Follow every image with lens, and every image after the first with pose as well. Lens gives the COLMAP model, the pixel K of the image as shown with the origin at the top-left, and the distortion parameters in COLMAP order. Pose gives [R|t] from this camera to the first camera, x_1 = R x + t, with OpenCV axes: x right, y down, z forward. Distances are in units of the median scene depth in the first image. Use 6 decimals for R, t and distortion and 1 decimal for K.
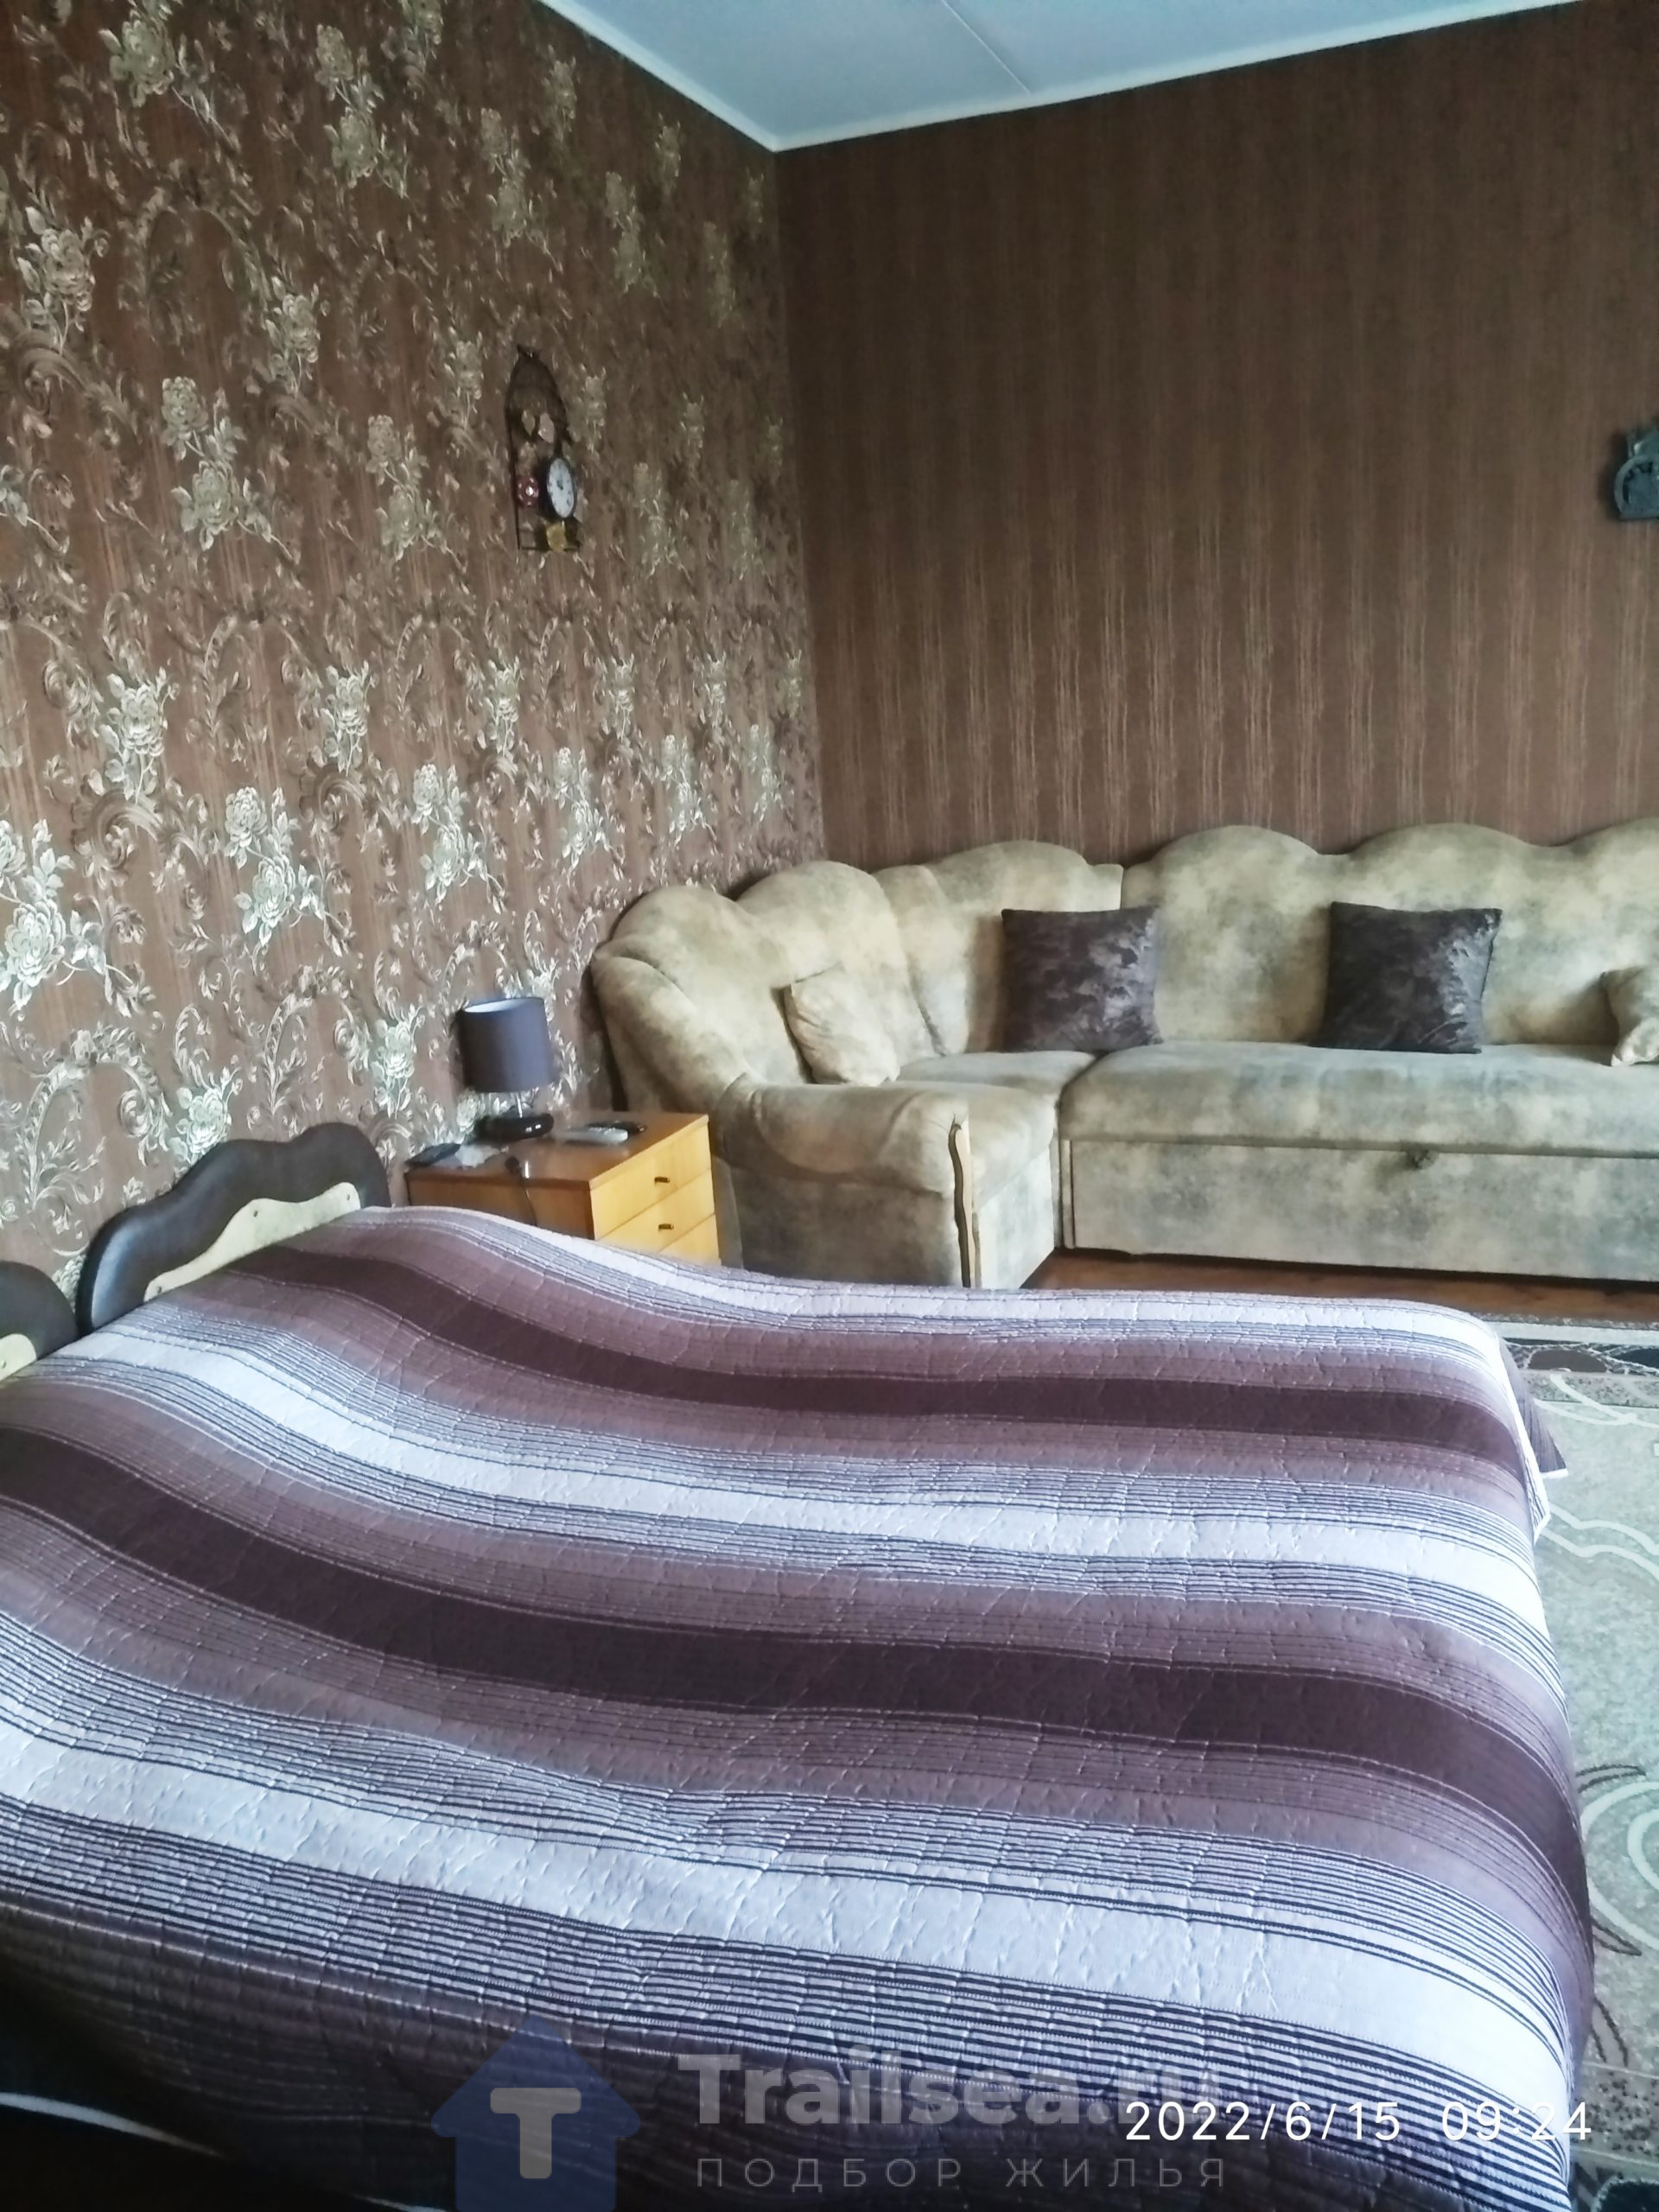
lens RADIAL K [[1739.0, 0, 831.9], [0, 1739.0, 1141.3], [0, 0, 1]] dist [0.010773, 0.005426]
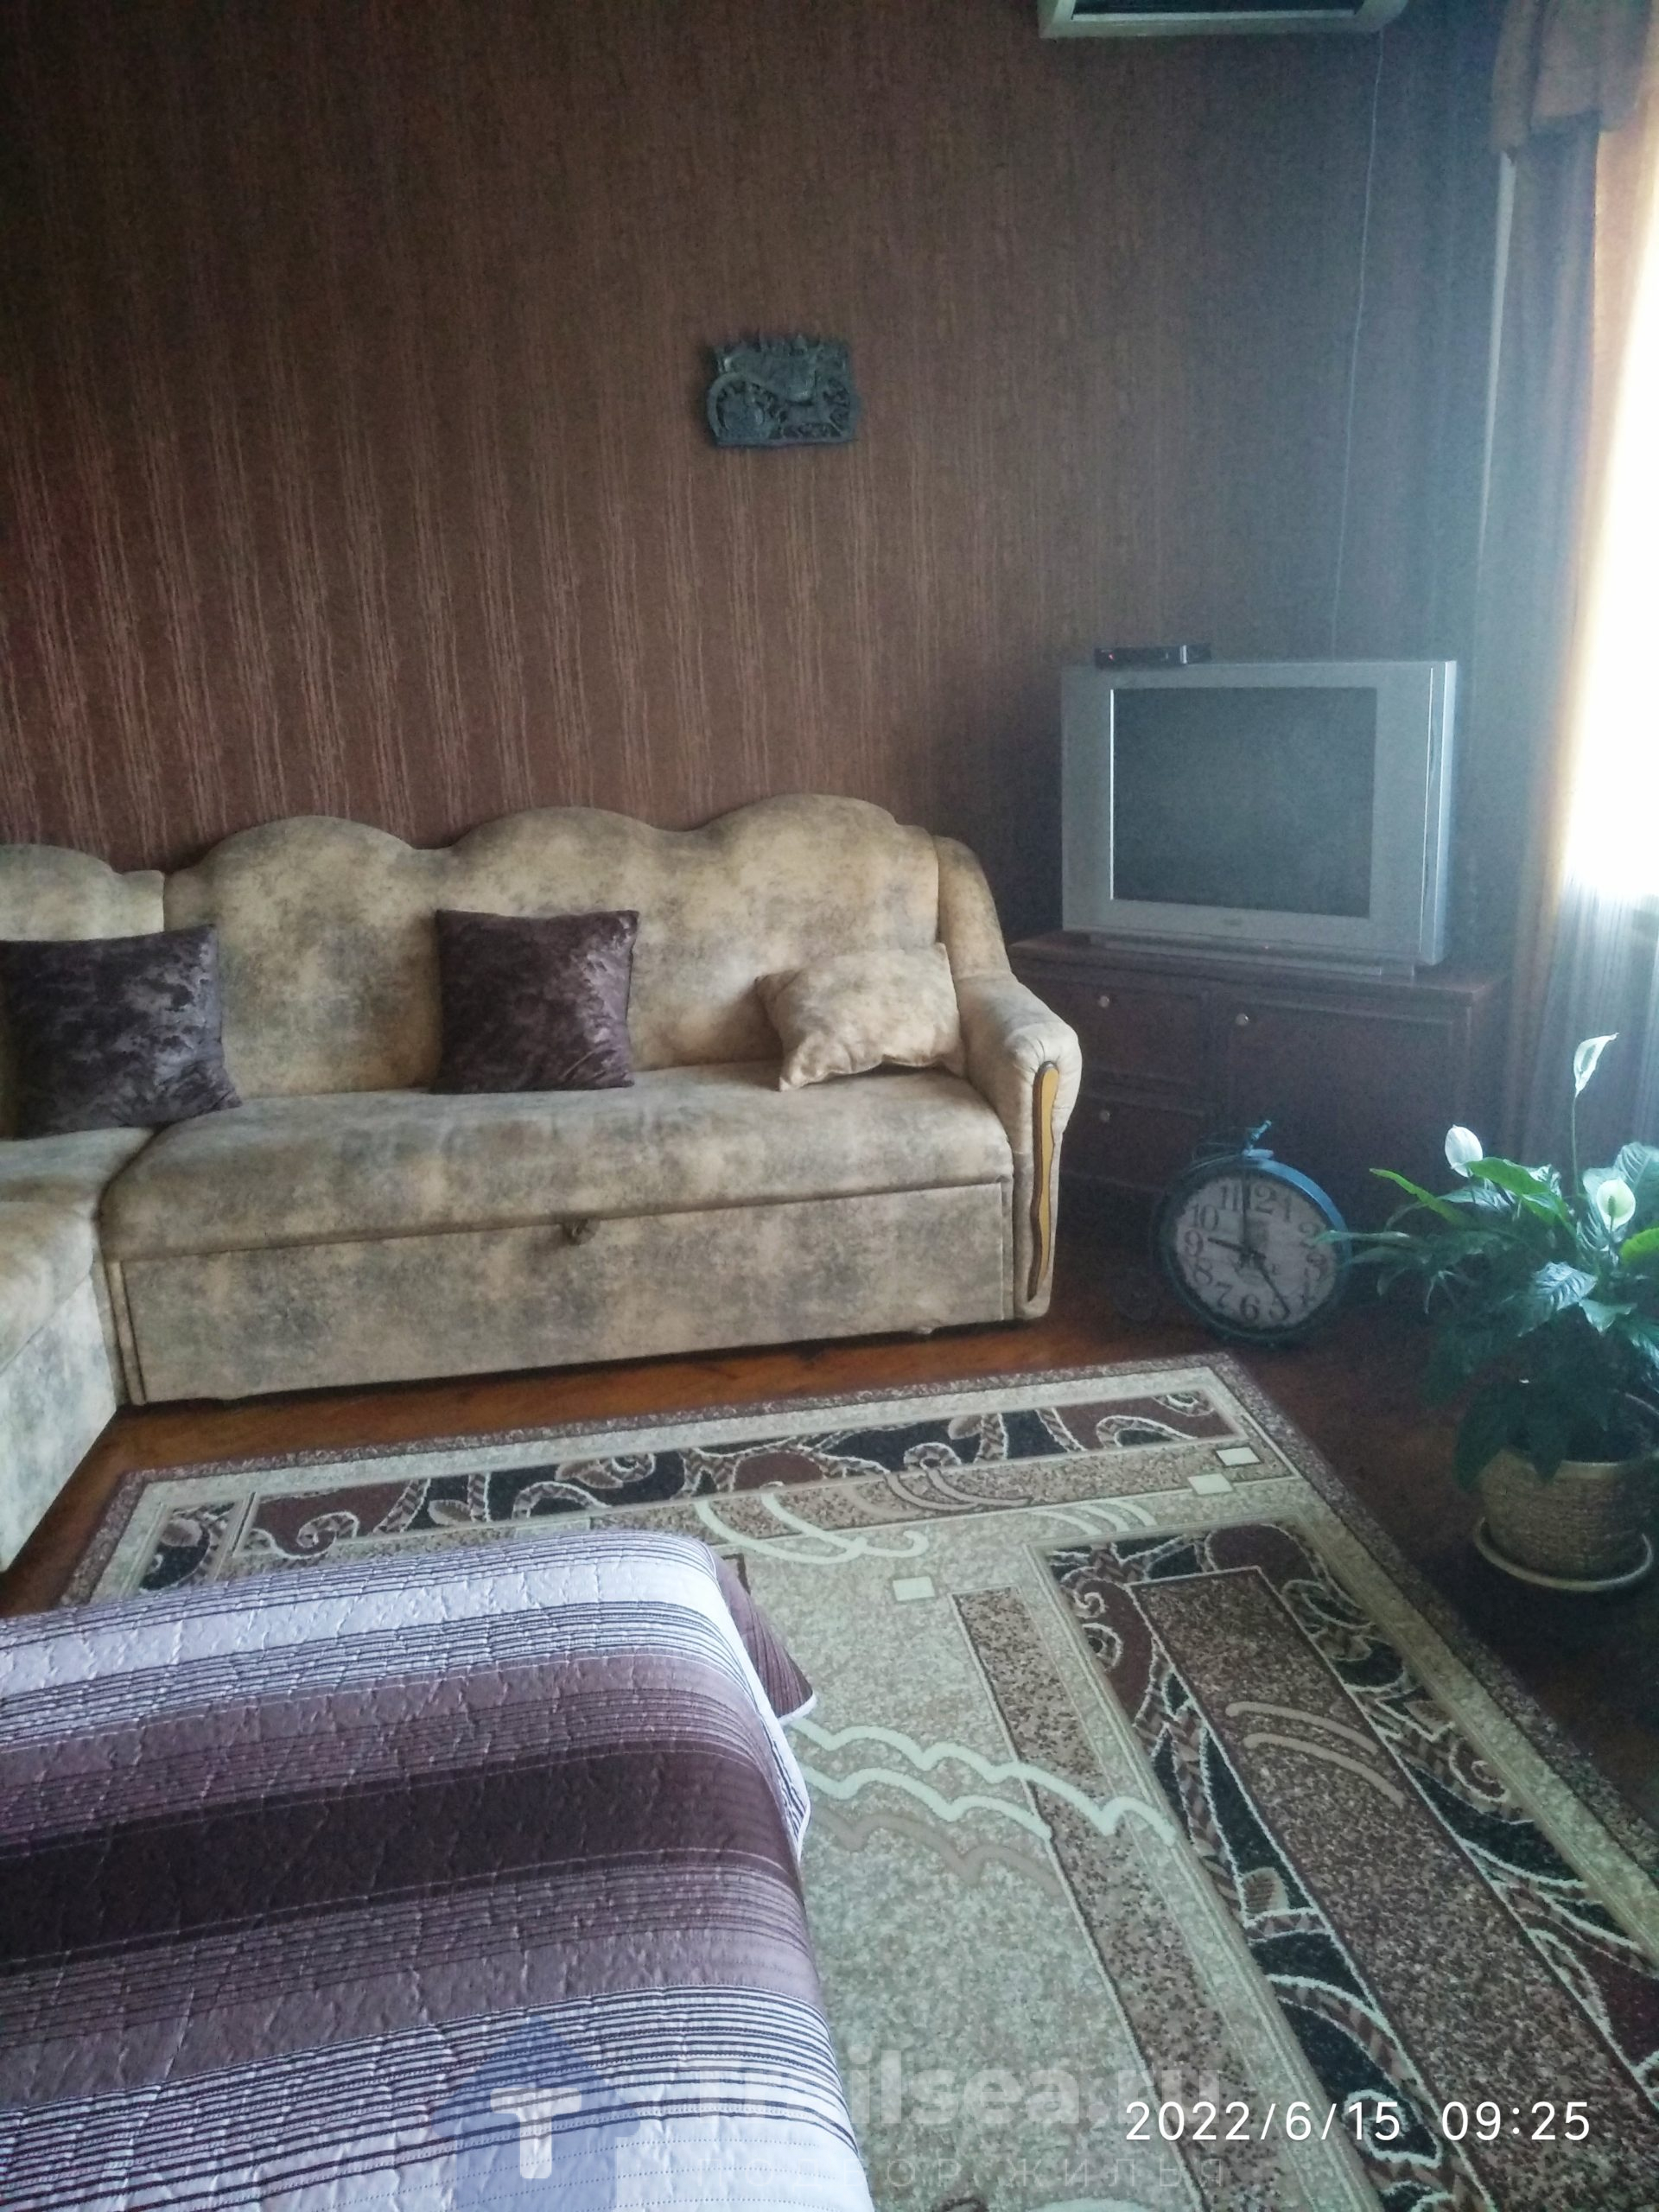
lens RADIAL K [[1740.9, 0, 829.5], [0, 1740.9, 1106.0], [0, 0, 1]] dist [-0.047556, -0.002795]
pose [[0.885090, -0.110446, 0.452125, 0.083477], [0.106801, 0.993710, 0.033670, -0.059373], [-0.453000, 0.018487, 0.891319, 0.229829]]
